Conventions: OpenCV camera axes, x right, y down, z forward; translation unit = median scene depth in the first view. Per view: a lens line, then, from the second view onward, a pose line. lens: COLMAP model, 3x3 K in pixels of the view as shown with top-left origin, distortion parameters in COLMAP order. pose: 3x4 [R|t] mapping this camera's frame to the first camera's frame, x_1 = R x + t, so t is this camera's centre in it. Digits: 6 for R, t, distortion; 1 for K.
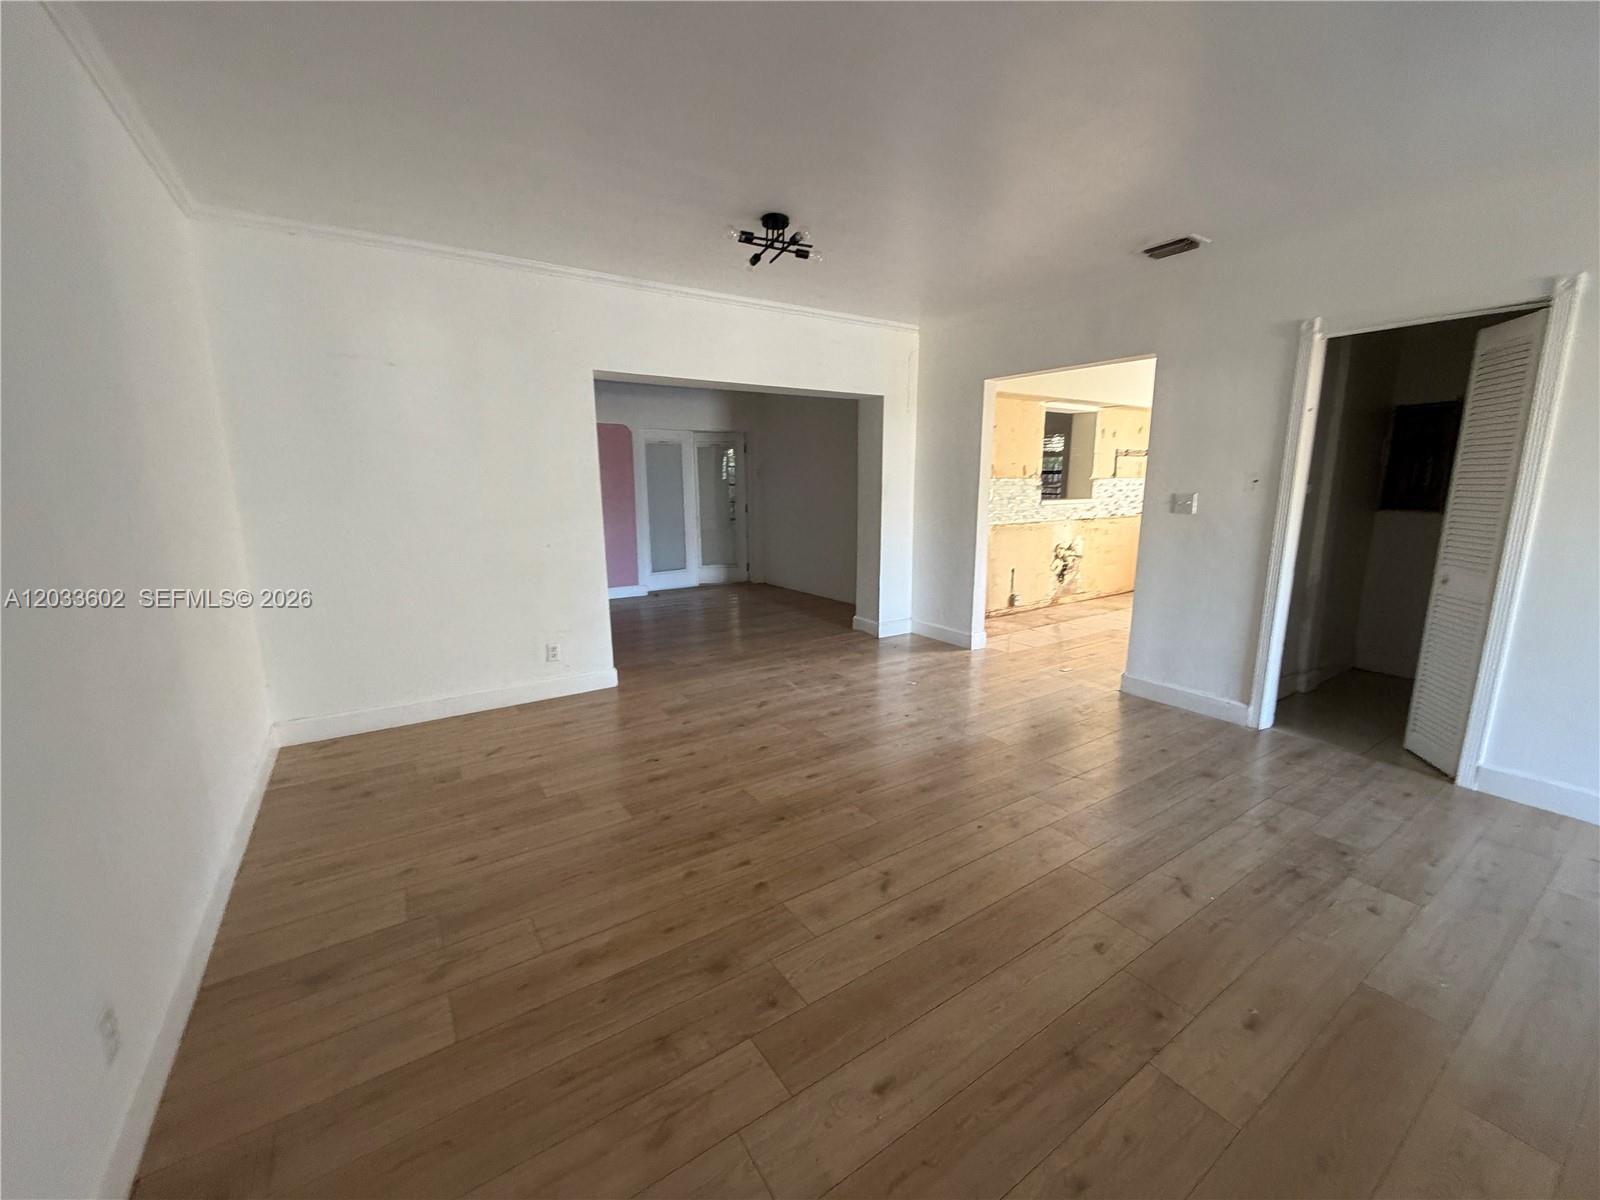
lens RADIAL K [[637.8, 0, 794.8], [0, 637.8, 600.9], [0, 0, 1]] dist [0.004605, -0.000341]
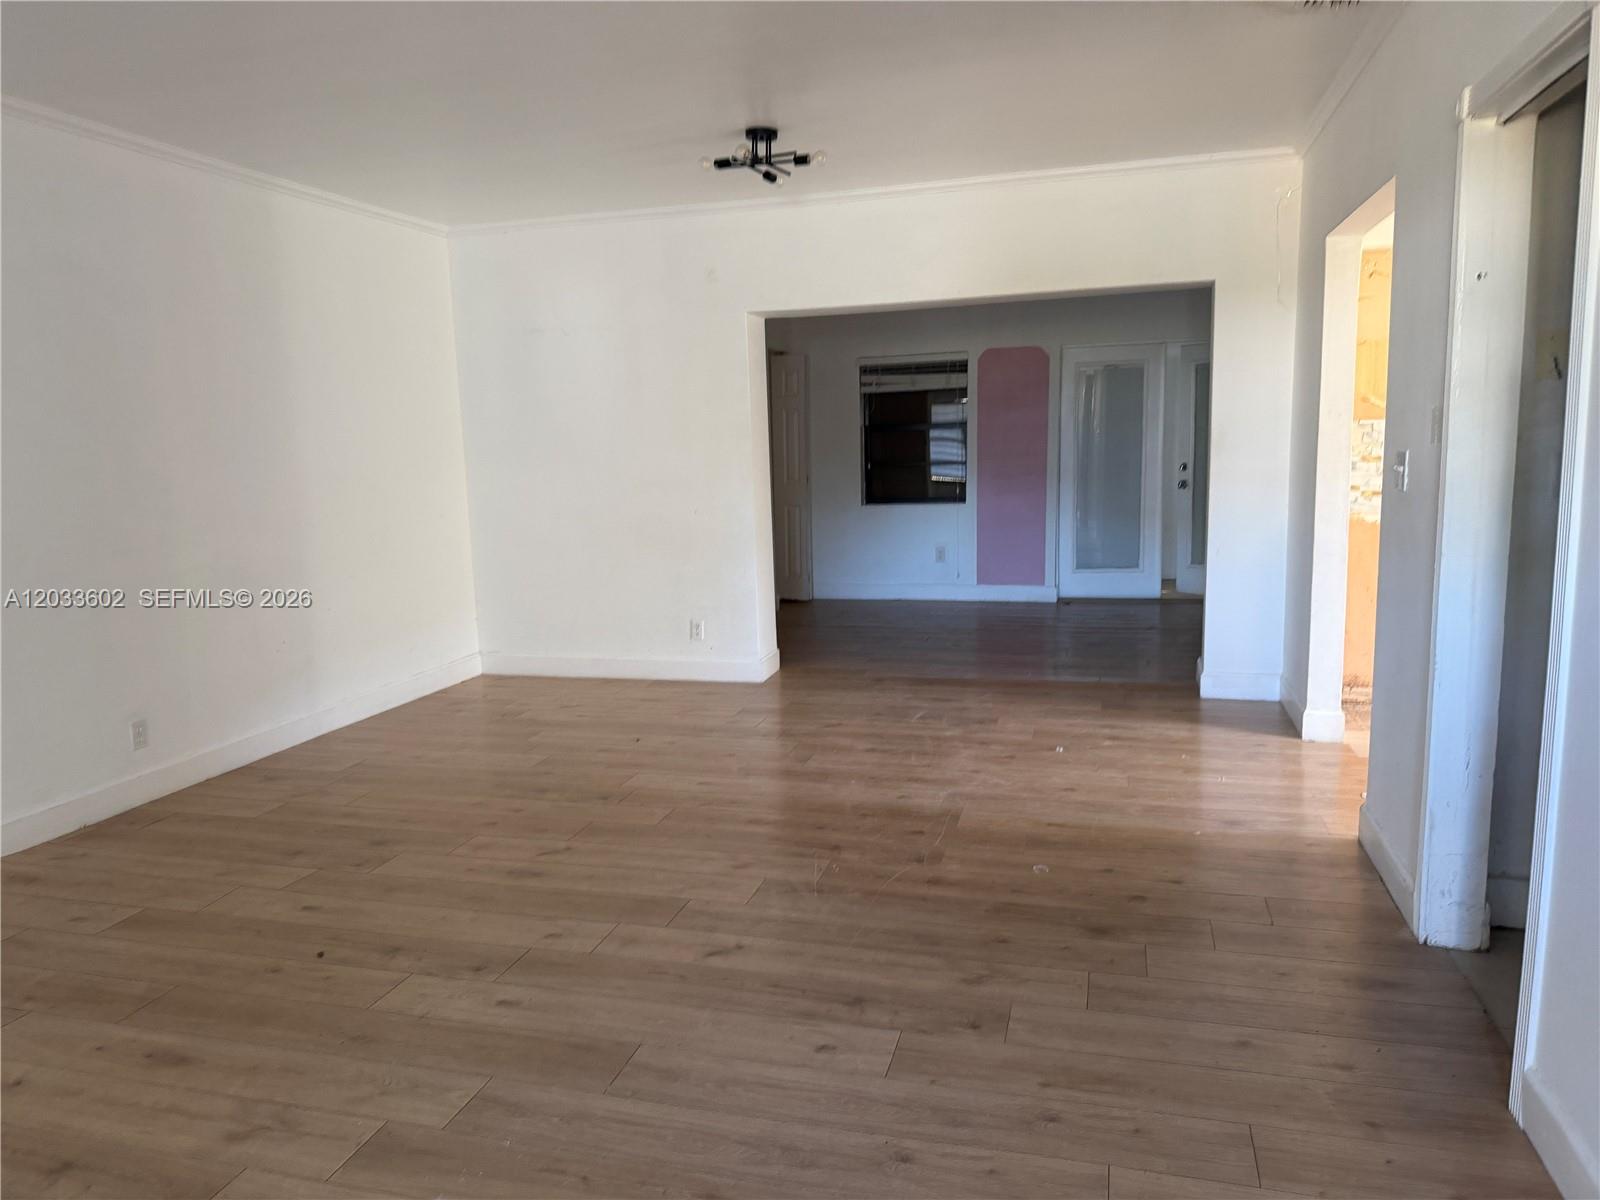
lens RADIAL K [[1117.6, 0, 792.6], [0, 1117.6, 608.5], [0, 0, 1]] dist [0.101589, -0.120613]
pose [[0.647372, 0.101500, -0.755386, 0.824590], [-0.115166, 0.992740, 0.034695, -0.018222], [0.753423, 0.064535, 0.654361, 0.056069]]
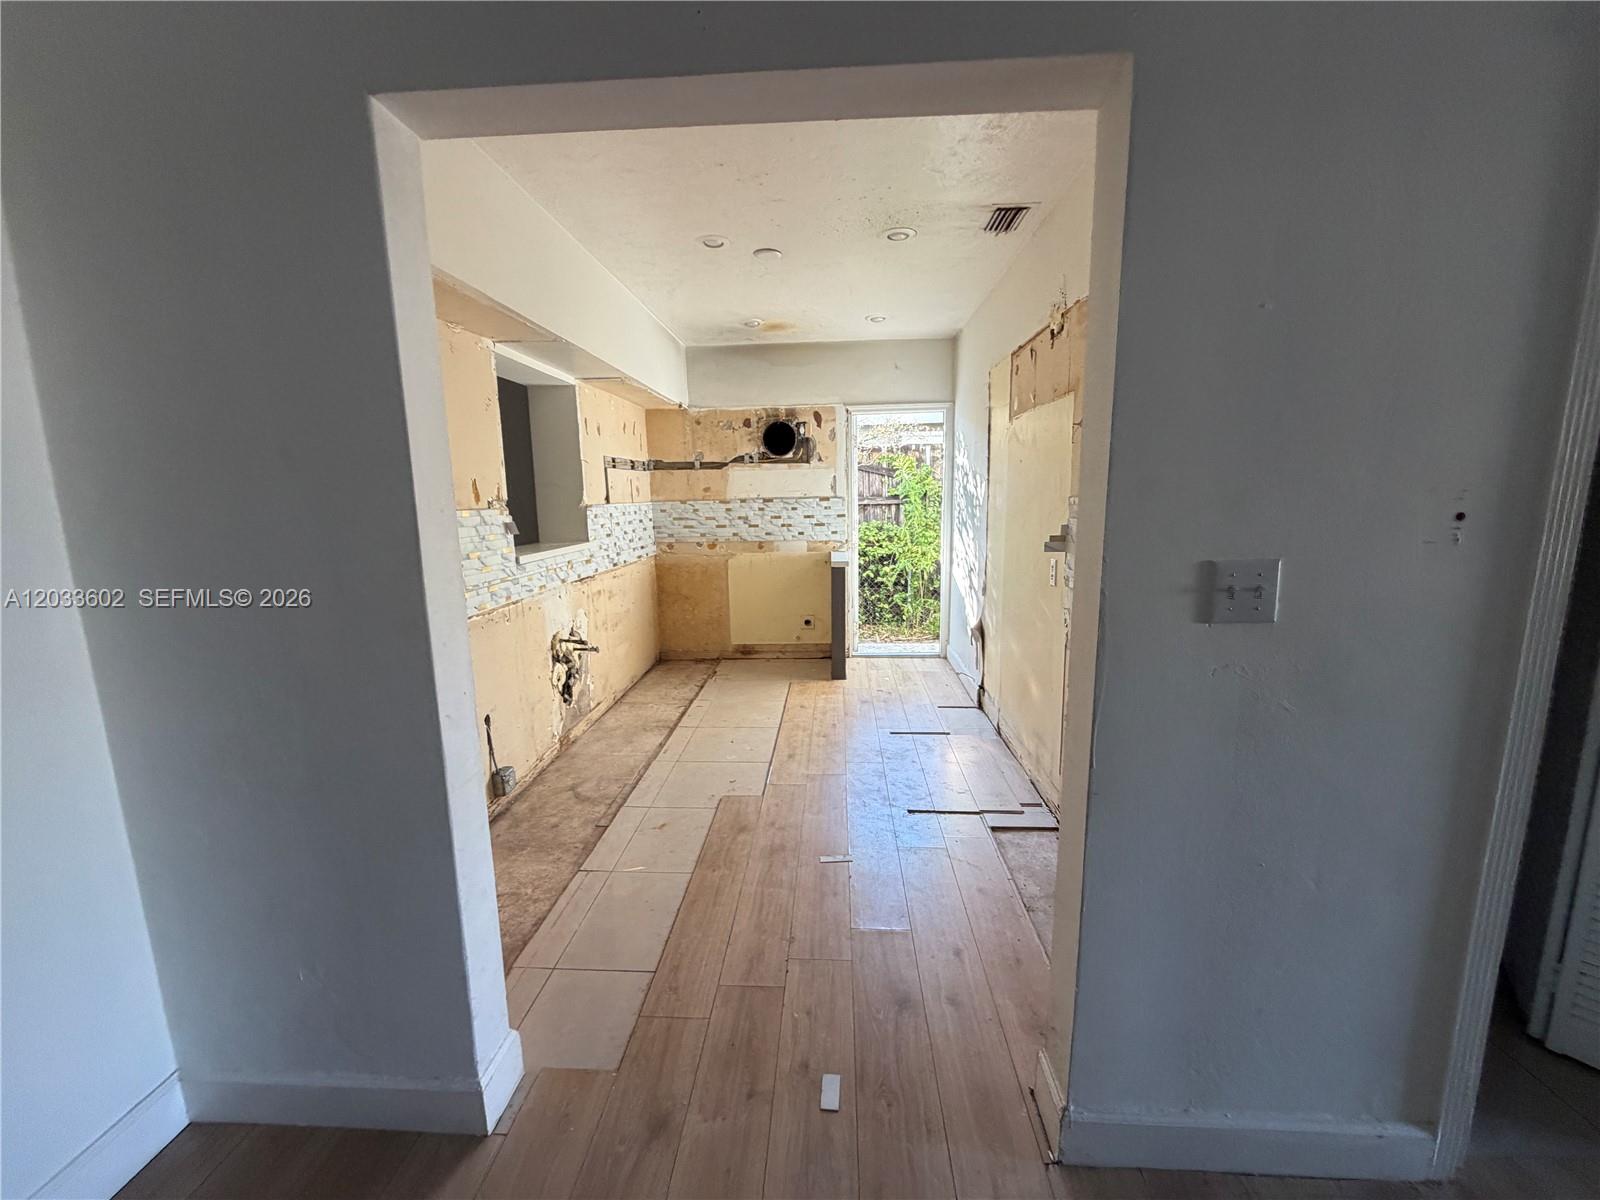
lens RADIAL K [[637.8, 0, 794.8], [0, 637.8, 600.9], [0, 0, 1]] dist [0.004605, -0.000341]
pose [[0.600850, -0.138430, 0.787284, 0.199257], [0.165428, 0.985103, 0.046959, -0.166065], [-0.782057, 0.102023, 0.614799, 0.821944]]
